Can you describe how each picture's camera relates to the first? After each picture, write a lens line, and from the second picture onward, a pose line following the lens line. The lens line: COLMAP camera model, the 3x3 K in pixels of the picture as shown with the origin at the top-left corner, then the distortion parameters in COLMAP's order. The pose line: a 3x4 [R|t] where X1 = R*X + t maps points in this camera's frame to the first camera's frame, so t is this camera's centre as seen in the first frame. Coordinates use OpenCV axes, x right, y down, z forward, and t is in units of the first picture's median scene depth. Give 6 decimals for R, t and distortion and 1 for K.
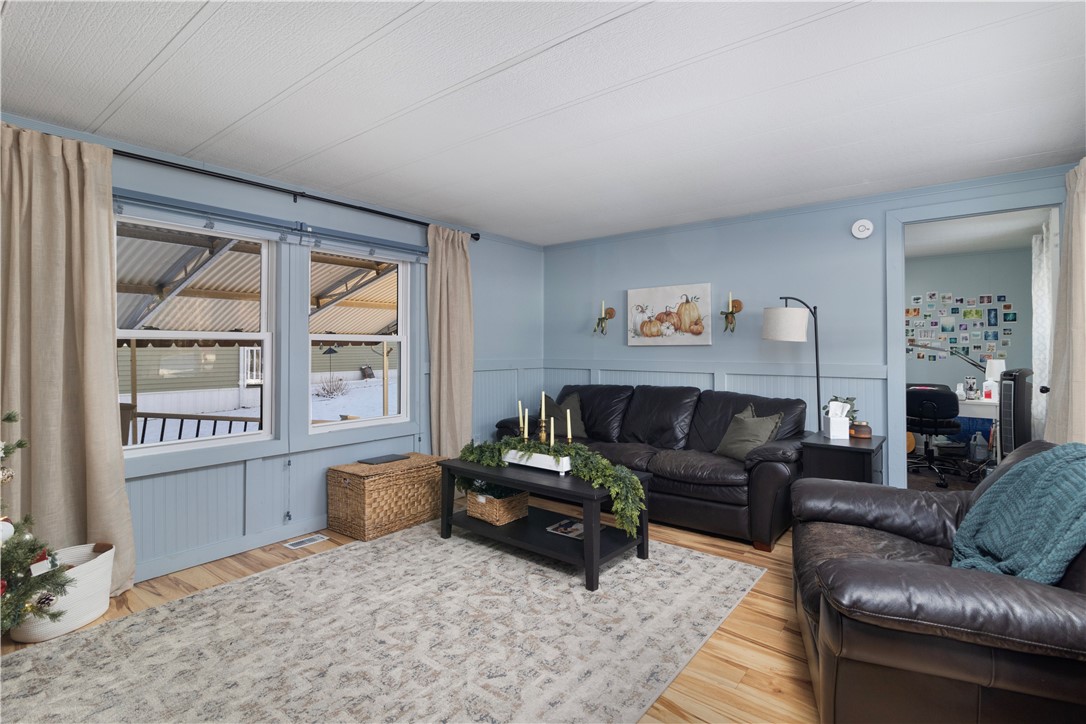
lens RADIAL K [[522.2, 0, 549.3], [0, 522.2, 346.7], [0, 0, 1]] dist [0.000508, 0.000226]
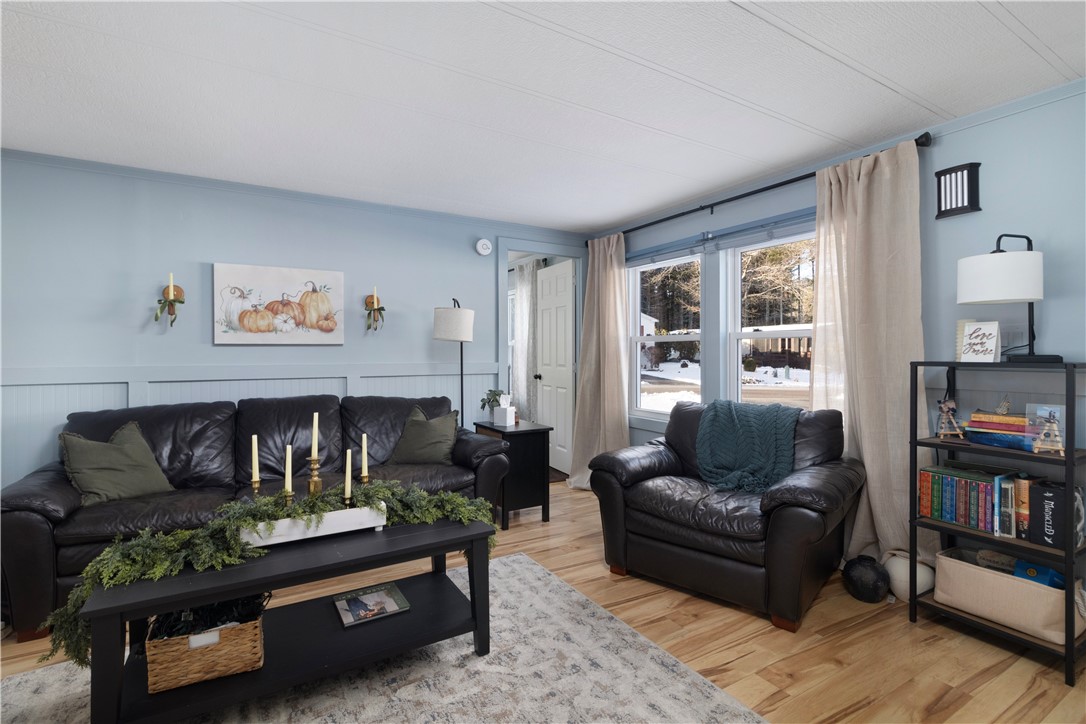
lens RADIAL K [[508.3, 0, 545.6], [0, 508.3, 357.6], [0, 0, 1]] dist [0.001405, 0.000559]
pose [[0.348209, -0.007763, 0.937385, -0.360859], [0.000643, 0.999967, 0.008042, 0.011935], [-0.937417, -0.002198, 0.348203, 0.396789]]
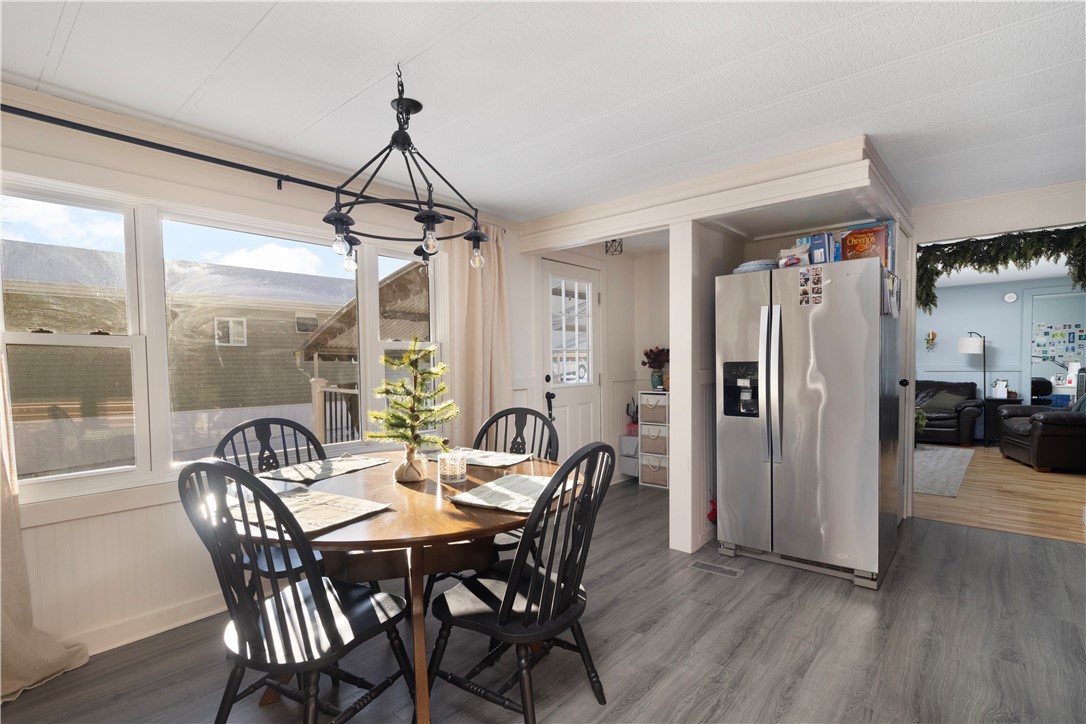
lens RADIAL K [[524.9, 0, 542.2], [0, 524.9, 385.2], [0, 0, 1]] dist [0.002066, 0.000514]
pose [[0.997943, -0.005540, -0.063862, -0.918264], [0.008421, 0.998954, 0.044937, 0.006139], [0.063546, -0.045382, 0.996946, -0.988609]]
